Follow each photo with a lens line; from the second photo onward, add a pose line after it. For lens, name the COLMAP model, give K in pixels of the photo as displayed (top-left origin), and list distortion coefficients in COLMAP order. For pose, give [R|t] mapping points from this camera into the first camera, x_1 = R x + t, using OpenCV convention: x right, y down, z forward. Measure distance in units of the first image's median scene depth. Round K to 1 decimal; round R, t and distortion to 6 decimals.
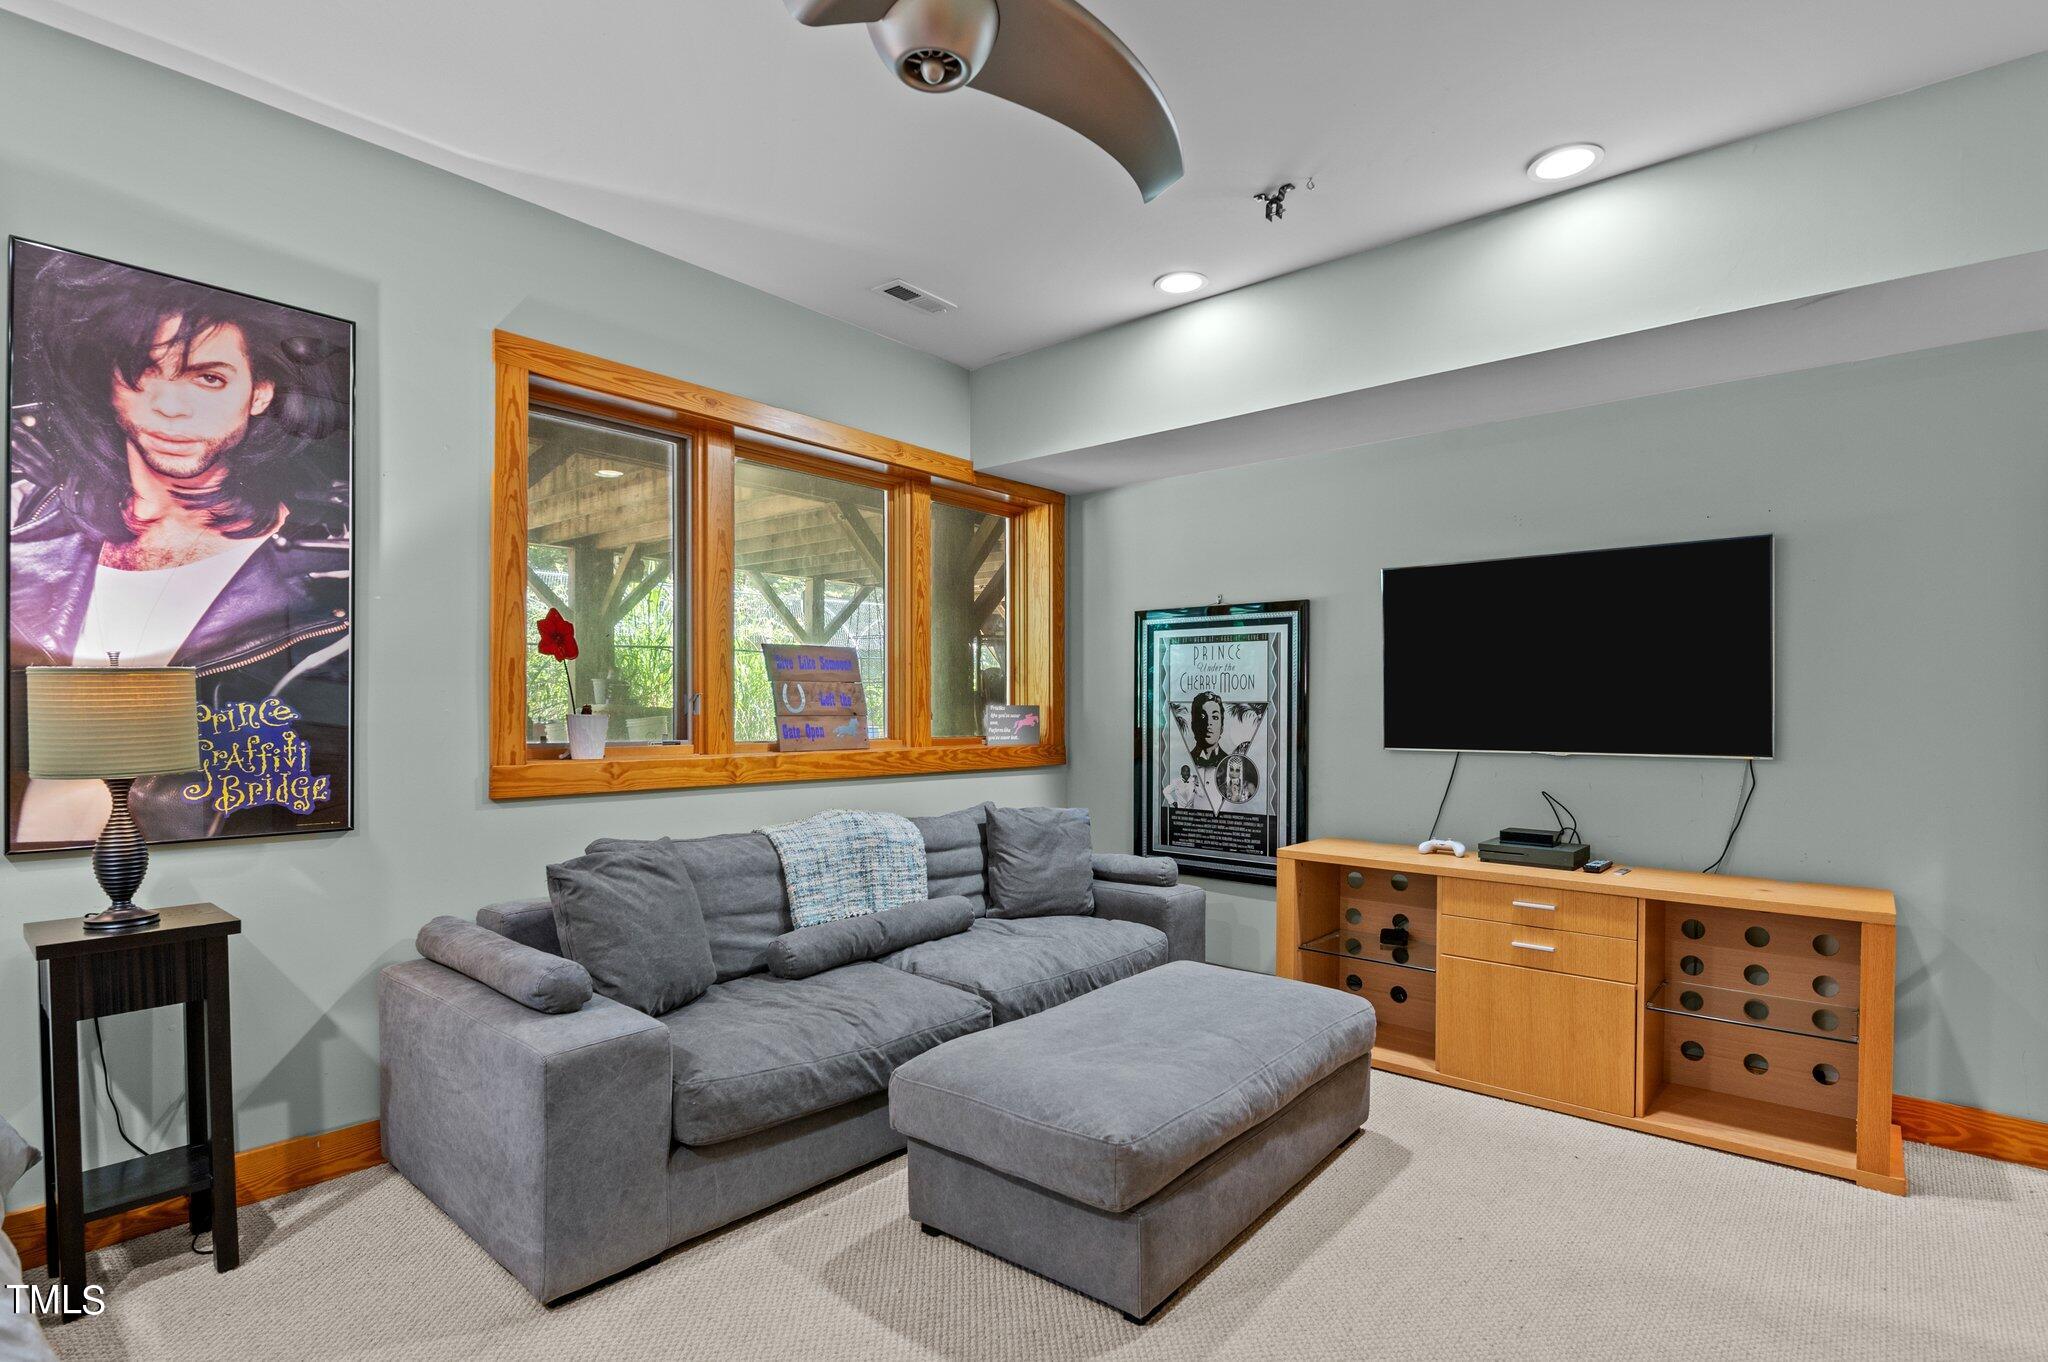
lens RADIAL K [[990.1, 0, 1034.6], [0, 990.1, 723.6], [0, 0, 1]] dist [-0.013619, -0.000178]
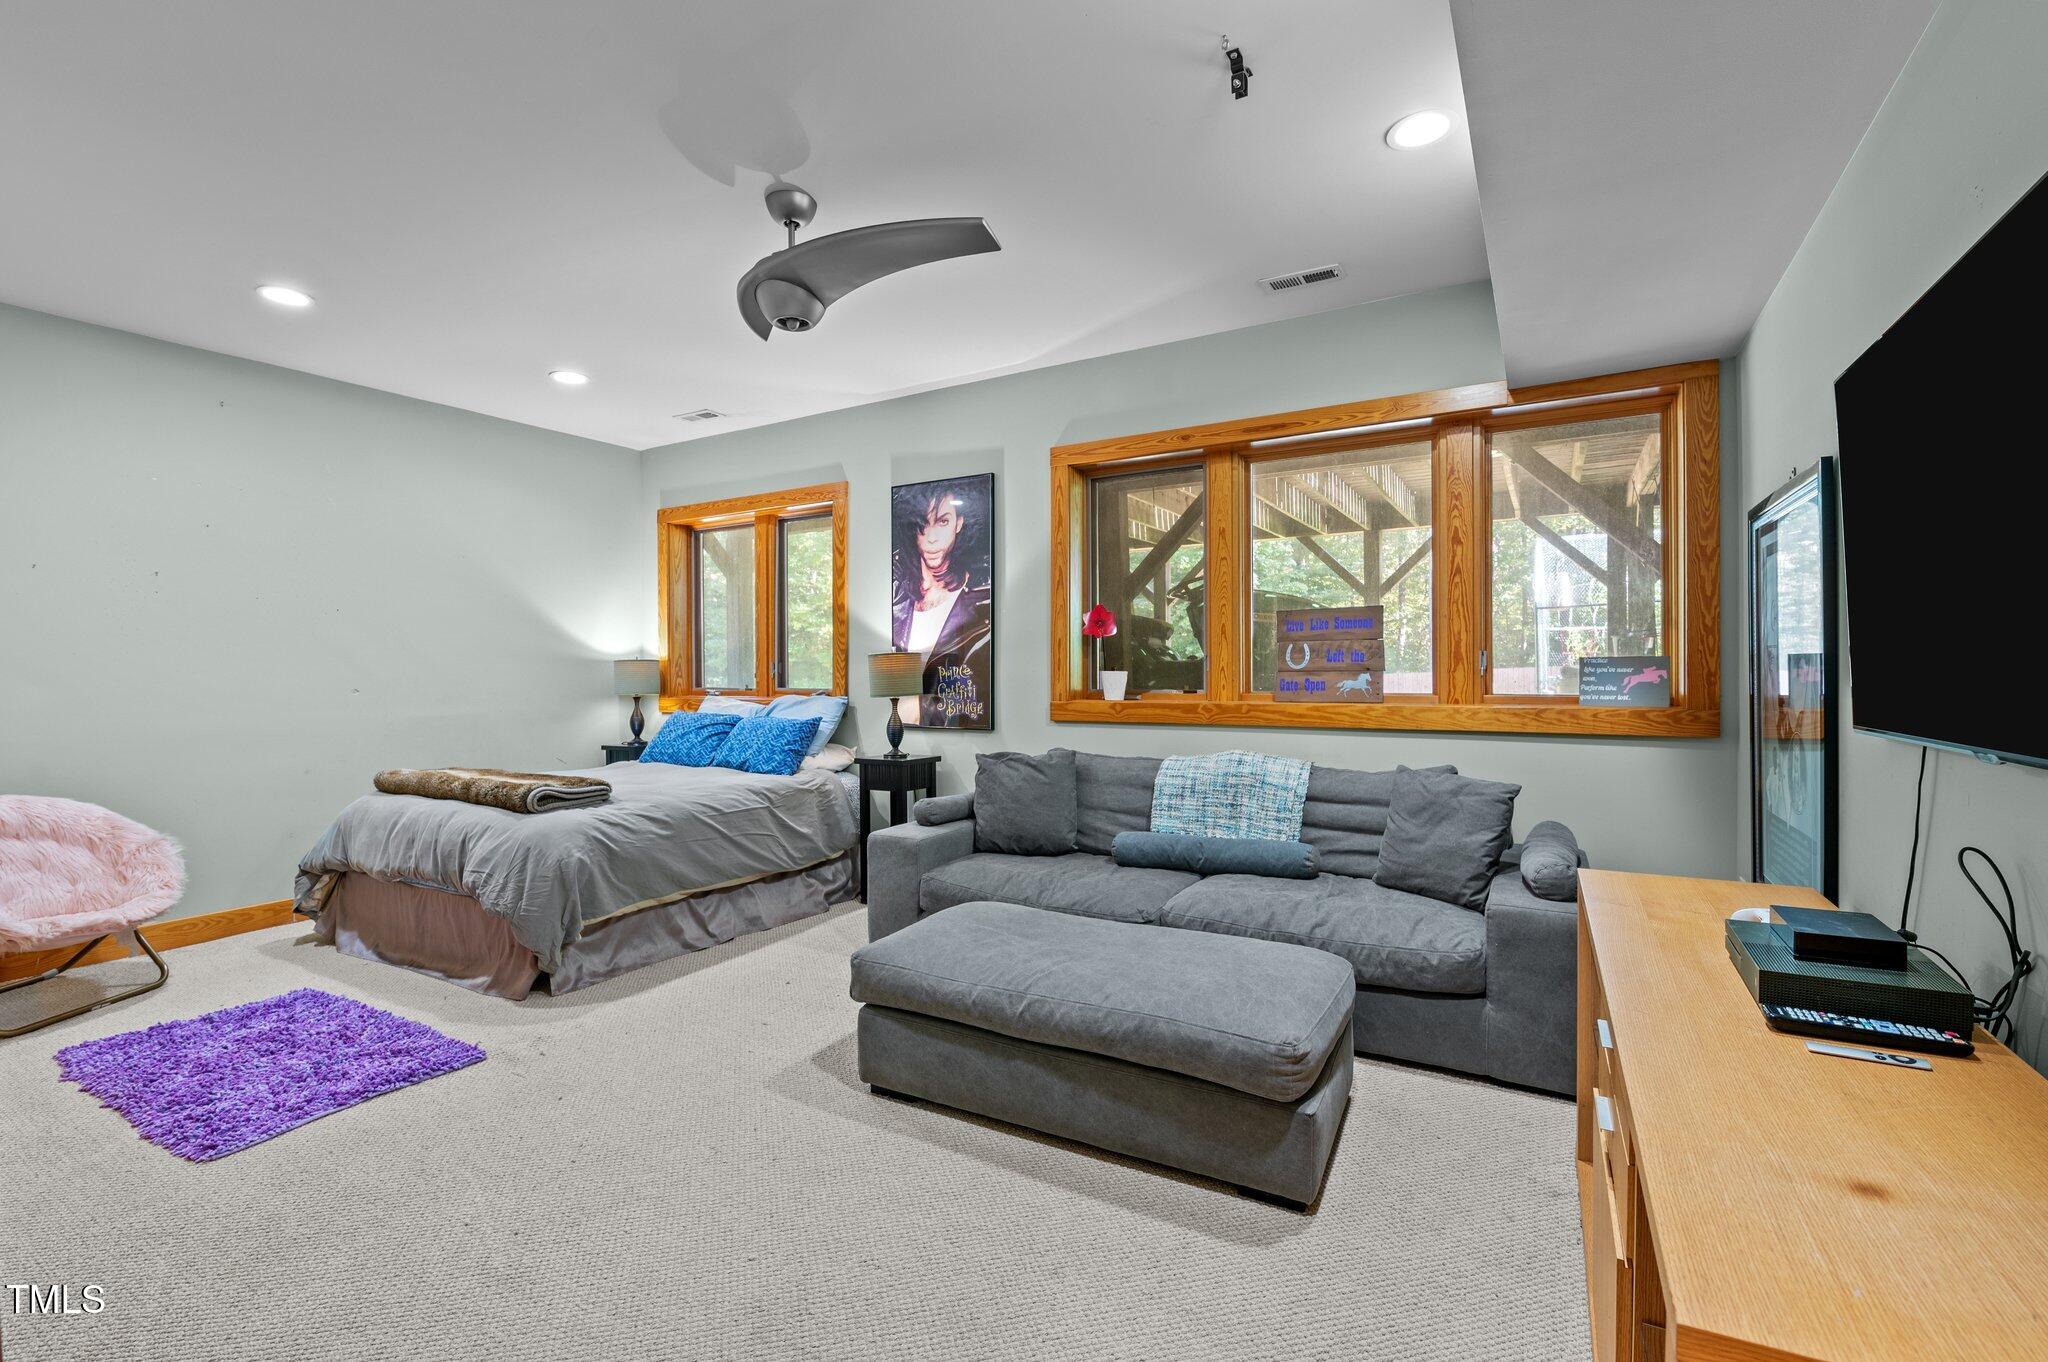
lens RADIAL K [[890.7, 0, 1023.3], [0, 890.7, 678.9], [0, 0, 1]] dist [0.000277, -0.011623]
pose [[0.176880, 0.004585, -0.984222, 1.111106], [-0.004684, 0.999982, 0.003817, -0.002099], [0.984221, 0.003935, 0.176898, 0.764727]]
